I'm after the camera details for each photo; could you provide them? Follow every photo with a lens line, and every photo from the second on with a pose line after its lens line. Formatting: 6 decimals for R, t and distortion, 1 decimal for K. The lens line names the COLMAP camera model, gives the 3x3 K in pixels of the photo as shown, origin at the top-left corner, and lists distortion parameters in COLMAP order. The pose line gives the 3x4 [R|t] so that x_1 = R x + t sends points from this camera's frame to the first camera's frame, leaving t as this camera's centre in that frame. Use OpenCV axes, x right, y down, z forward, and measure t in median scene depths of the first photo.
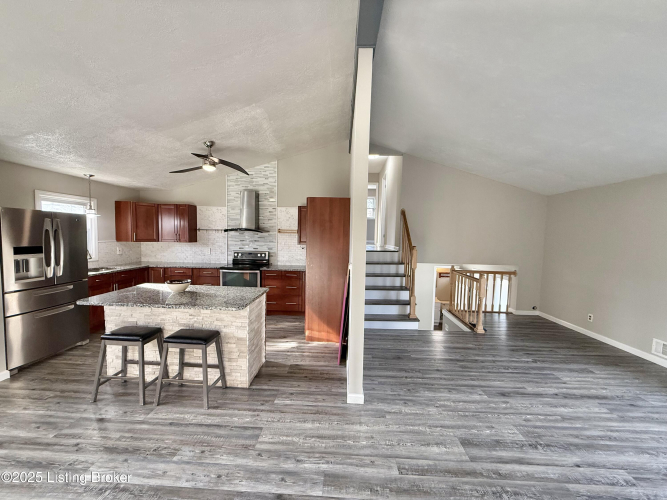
lens RADIAL K [[266.1, 0, 331.1], [0, 266.1, 249.7], [0, 0, 1]] dist [0.002182, -0.000451]
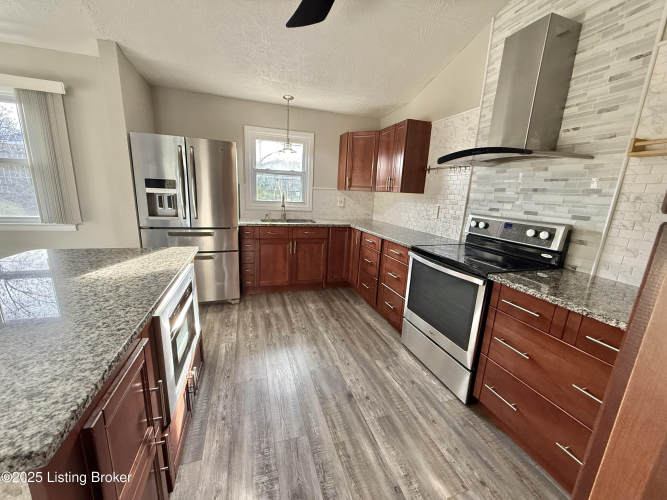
lens RADIAL K [[266.1, 0, 331.0], [0, 266.1, 250.6], [0, 0, 1]] dist [0.002182, -0.000451]
pose [[0.342395, 0.202018, -0.917581, -0.052866], [-0.091653, 0.979135, 0.181370, 0.004580], [0.935075, 0.021999, 0.353766, 0.720222]]
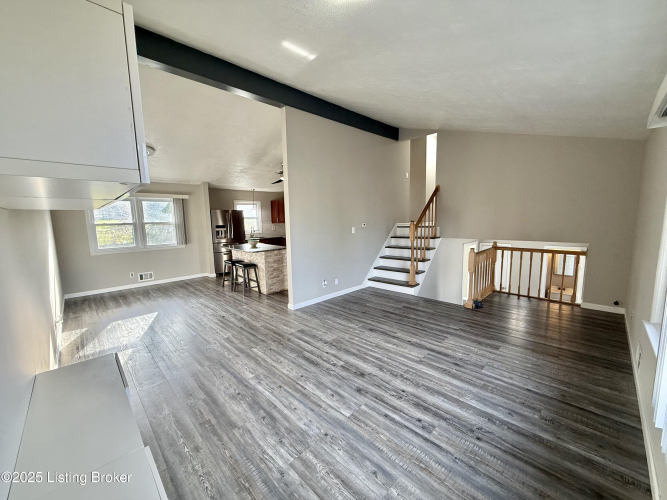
lens RADIAL K [[266.1, 0, 332.0], [0, 266.1, 249.2], [0, 0, 1]] dist [0.002182, -0.000451]
pose [[0.725047, 0.044589, -0.687254, 0.768523], [0.000030, 0.997900, 0.064776, 0.029225], [0.688699, -0.046987, 0.723523, -0.045613]]
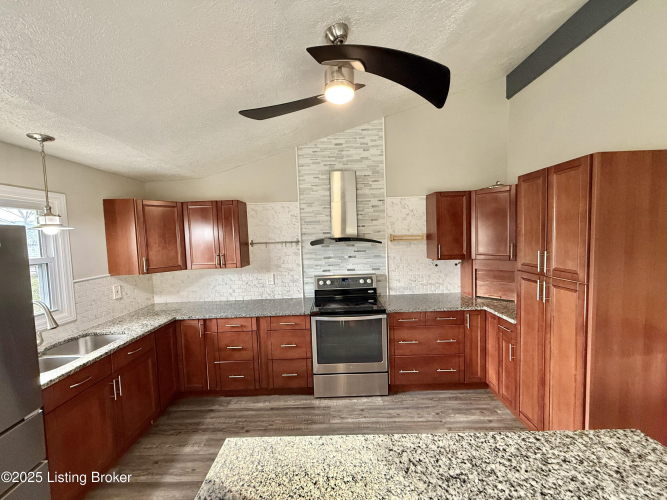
lens RADIAL K [[266.1, 0, 331.2], [0, 266.1, 251.1], [0, 0, 1]] dist [0.002182, -0.000451]
pose [[0.997775, -0.058753, 0.031517, -0.387897], [0.058764, 0.998272, 0.000569, -0.055388], [-0.031496, 0.001284, 0.999503, 0.464928]]
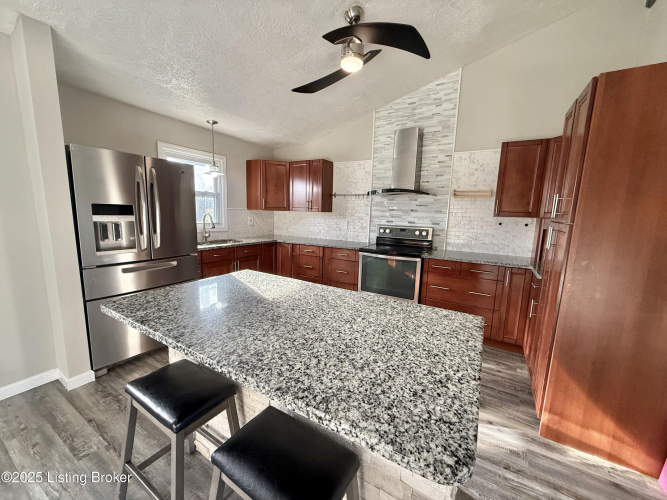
lens RADIAL K [[266.1, 0, 331.4], [0, 266.1, 251.3], [0, 0, 1]] dist [0.002182, -0.000451]
pose [[0.881836, 0.073872, -0.465733, -0.168312], [-0.036906, 0.995436, 0.088011, 0.017065], [0.470109, -0.060423, 0.880538, 0.378643]]
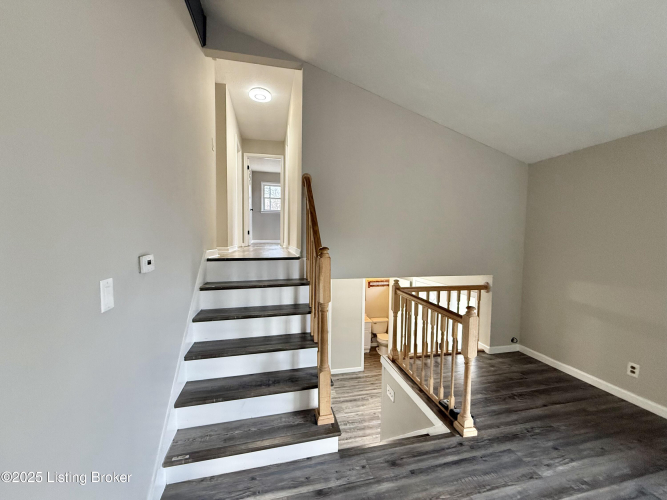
lens RADIAL K [[266.1, 0, 334.1], [0, 266.1, 250.0], [0, 0, 1]] dist [0.002182, -0.000451]
pose [[0.961629, -0.022437, 0.273433, 0.198227], [0.025283, 0.999657, -0.006892, -0.004769], [-0.273184, 0.013541, 0.961866, 0.554405]]
